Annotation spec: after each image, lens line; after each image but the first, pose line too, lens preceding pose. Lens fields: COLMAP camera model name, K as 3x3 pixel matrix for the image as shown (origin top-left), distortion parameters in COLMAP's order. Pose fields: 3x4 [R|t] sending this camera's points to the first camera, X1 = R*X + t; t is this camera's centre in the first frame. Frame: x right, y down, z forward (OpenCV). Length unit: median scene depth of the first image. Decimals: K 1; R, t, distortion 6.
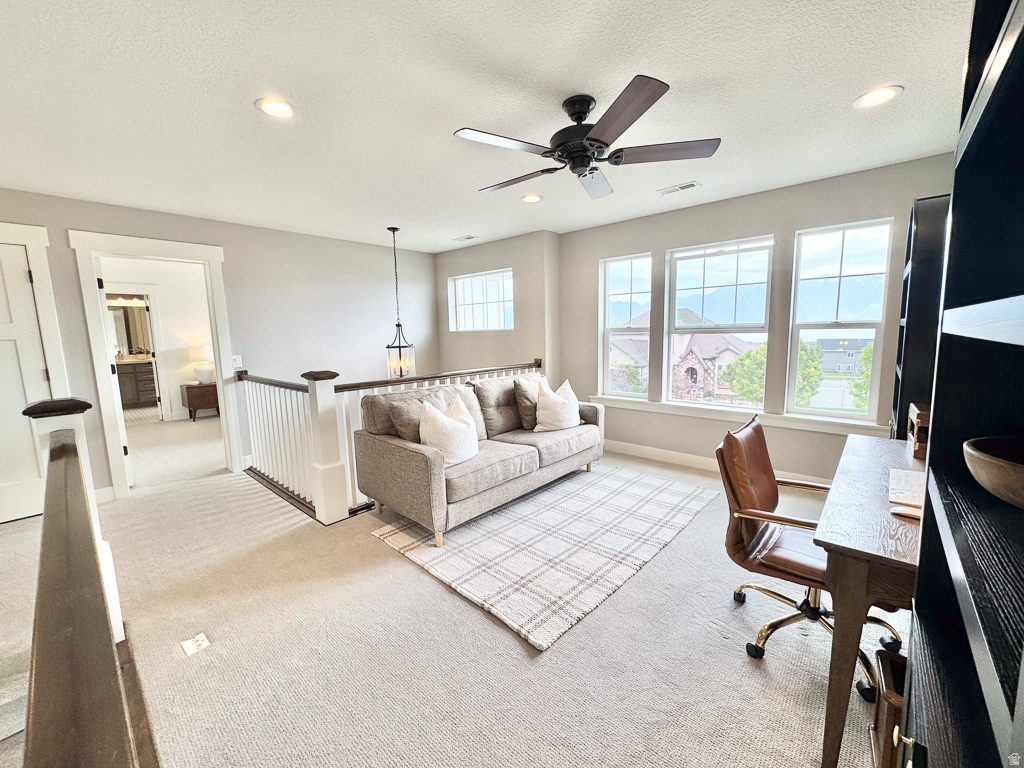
lens RADIAL K [[405.0, 0, 507.3], [0, 405.0, 384.0], [0, 0, 1]] dist [-0.016735, -0.000095]
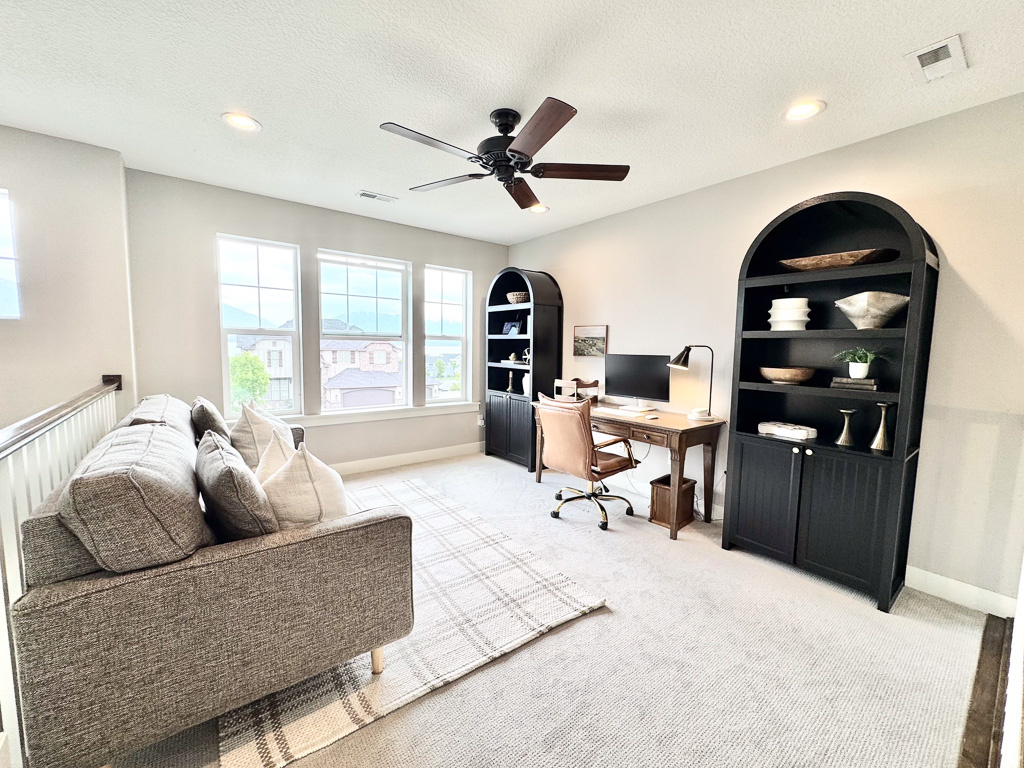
lens RADIAL K [[405.0, 0, 507.9], [0, 405.0, 391.9], [0, 0, 1]] dist [-0.016735, -0.000095]
pose [[0.179021, -0.099105, 0.978841, -0.486135], [0.090382, 0.992363, 0.083944, -0.046031], [-0.979685, 0.073442, 0.186611, 0.447376]]
